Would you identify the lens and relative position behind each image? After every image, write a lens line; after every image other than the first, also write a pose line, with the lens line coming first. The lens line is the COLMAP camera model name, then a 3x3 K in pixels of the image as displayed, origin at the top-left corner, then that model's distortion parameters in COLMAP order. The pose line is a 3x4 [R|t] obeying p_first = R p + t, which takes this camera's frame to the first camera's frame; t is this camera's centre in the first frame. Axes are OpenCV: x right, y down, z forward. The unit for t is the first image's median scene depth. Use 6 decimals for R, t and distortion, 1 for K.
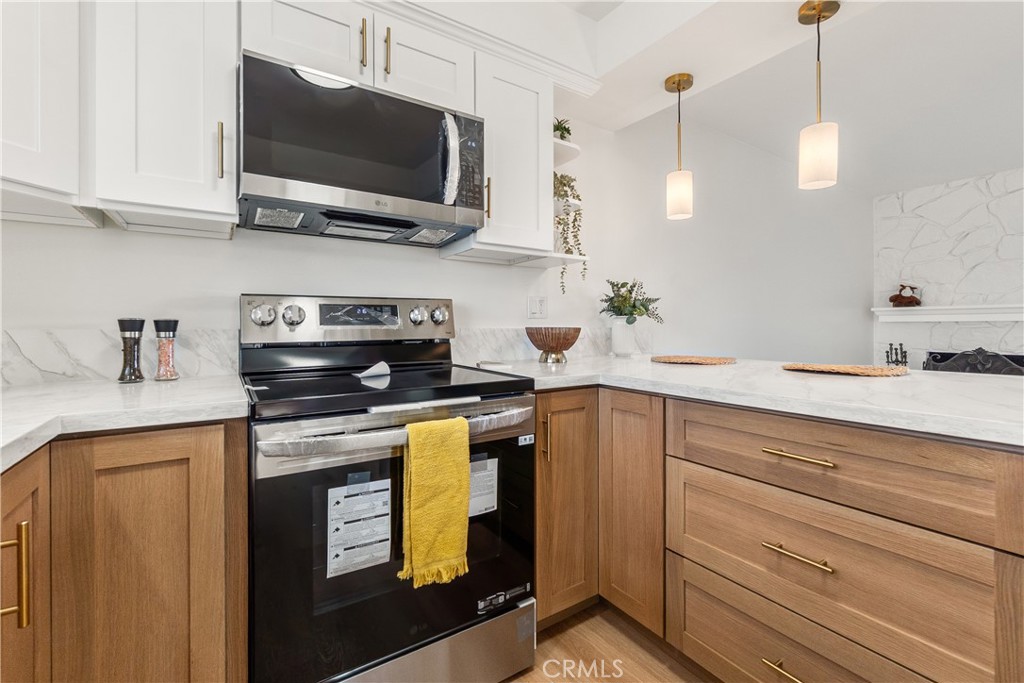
lens RADIAL K [[447.9, 0, 512.1], [0, 447.9, 326.5], [0, 0, 1]] dist [0.000264, -0.000020]
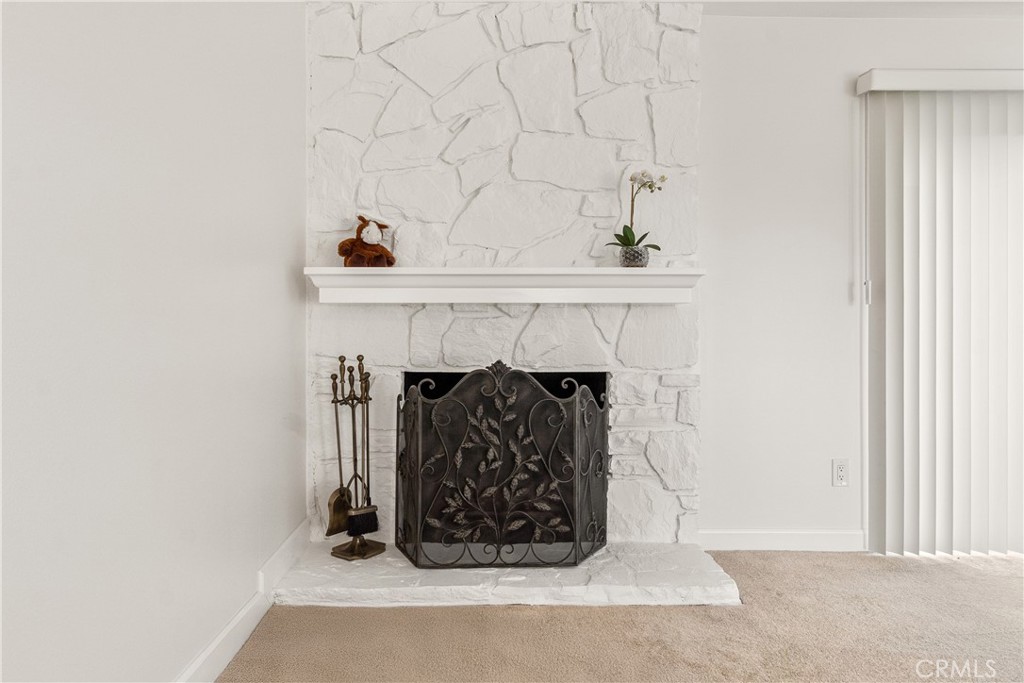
lens RADIAL K [[720.2, 0, 511.2], [0, 720.2, 321.3], [0, 0, 1]] dist [-0.003020, -0.001403]
pose [[0.541574, 0.004674, 0.840640, 1.074282], [0.001969, 0.999975, -0.006828, 0.031552], [-0.840651, 0.005353, 0.541551, 1.468149]]
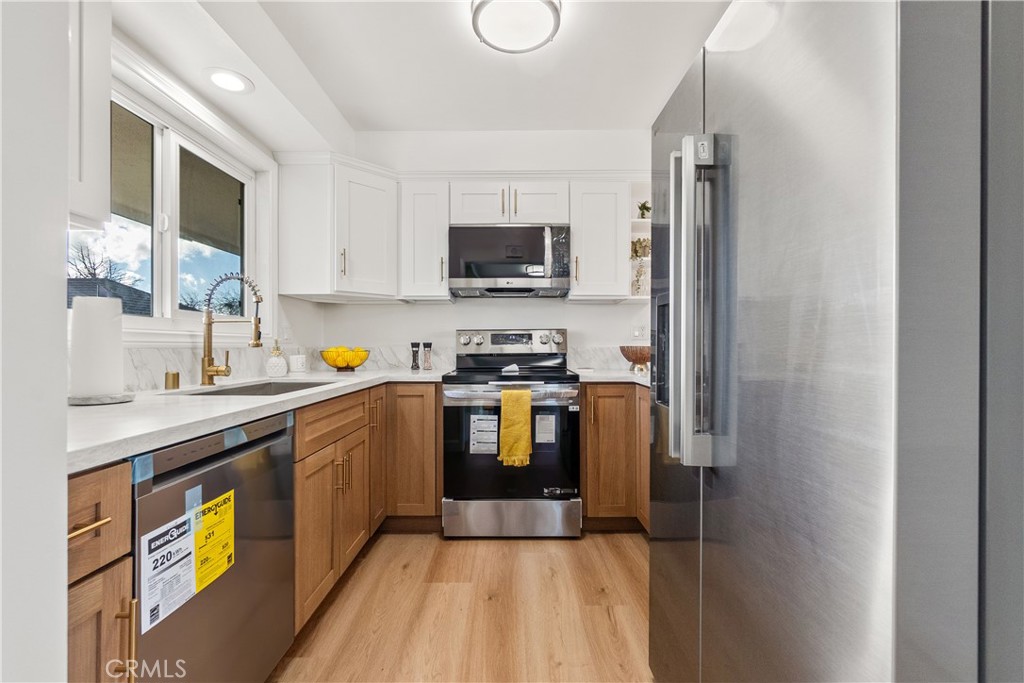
lens RADIAL K [[444.2, 0, 512.0], [0, 444.2, 341.5], [0, 0, 1]] dist [-0.005707, -0.000277]
pose [[0.833048, -0.005940, -0.553168, 0.719941], [-0.000034, 0.999942, -0.010788, 0.002859], [0.553200, 0.009005, 0.833000, -0.555933]]
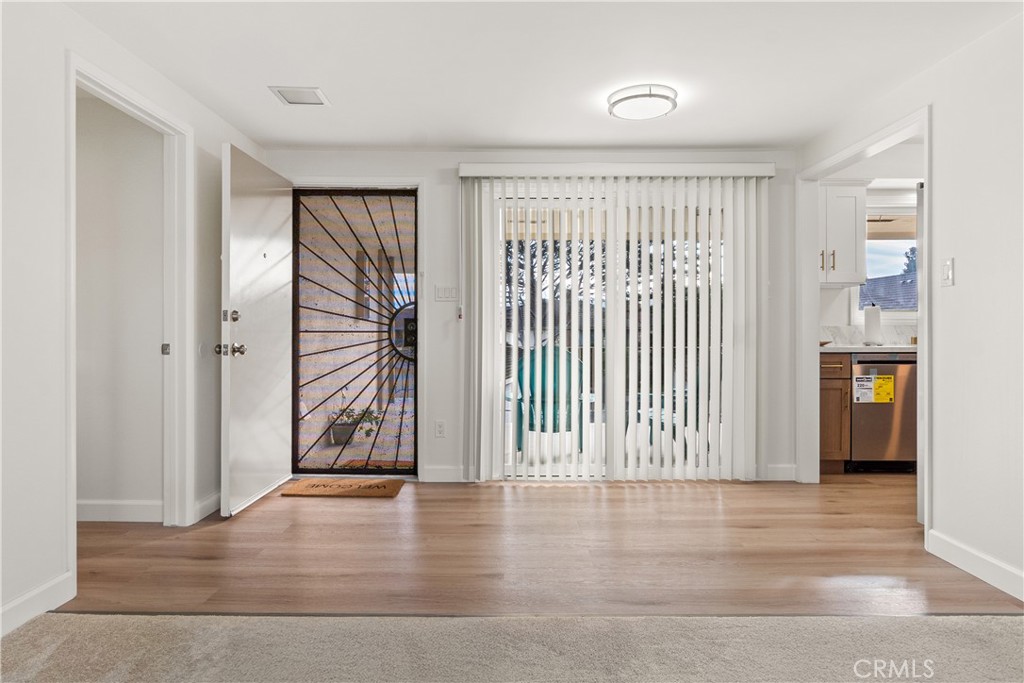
lens RADIAL K [[617.7, 0, 509.8], [0, 617.7, 334.3], [0, 0, 1]] dist [0.000686, 0.000480]
pose [[-0.551511, 0.000365, -0.834167, 3.260182], [-0.005120, 0.999980, 0.003823, 0.049488], [0.834152, 0.006379, -0.551498, -0.102997]]
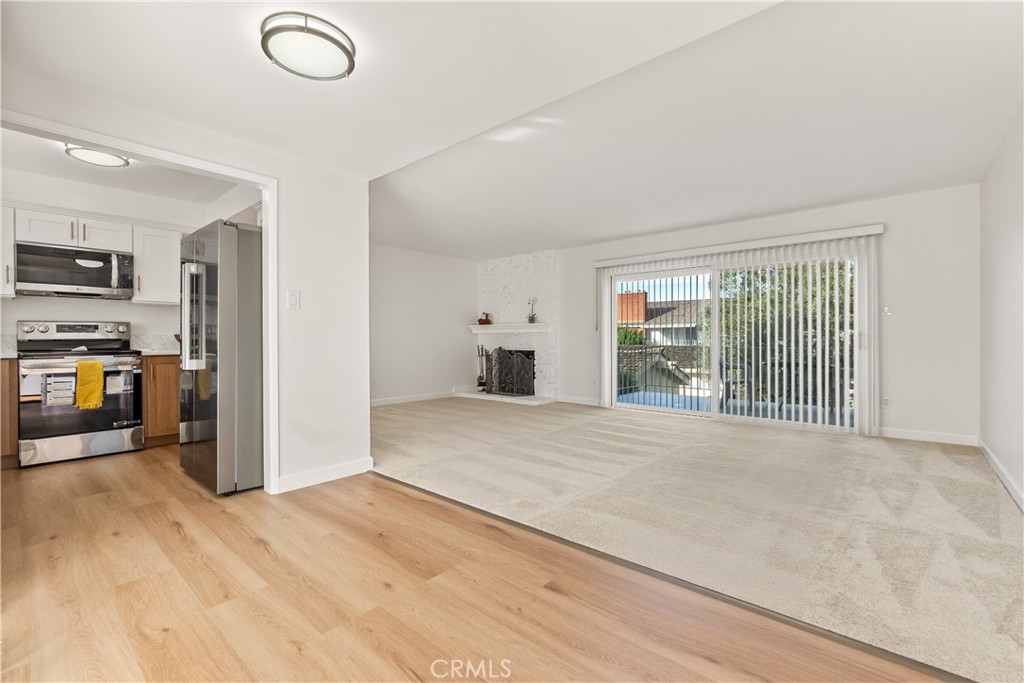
lens RADIAL K [[444.2, 0, 512.0], [0, 444.2, 341.5], [0, 0, 1]] dist [-0.005707, -0.000277]
pose [[0.965291, -0.003564, 0.261152, 1.465039], [0.002715, 0.999990, 0.003612, 0.046500], [-0.261162, -0.002778, 0.965291, -2.177501]]
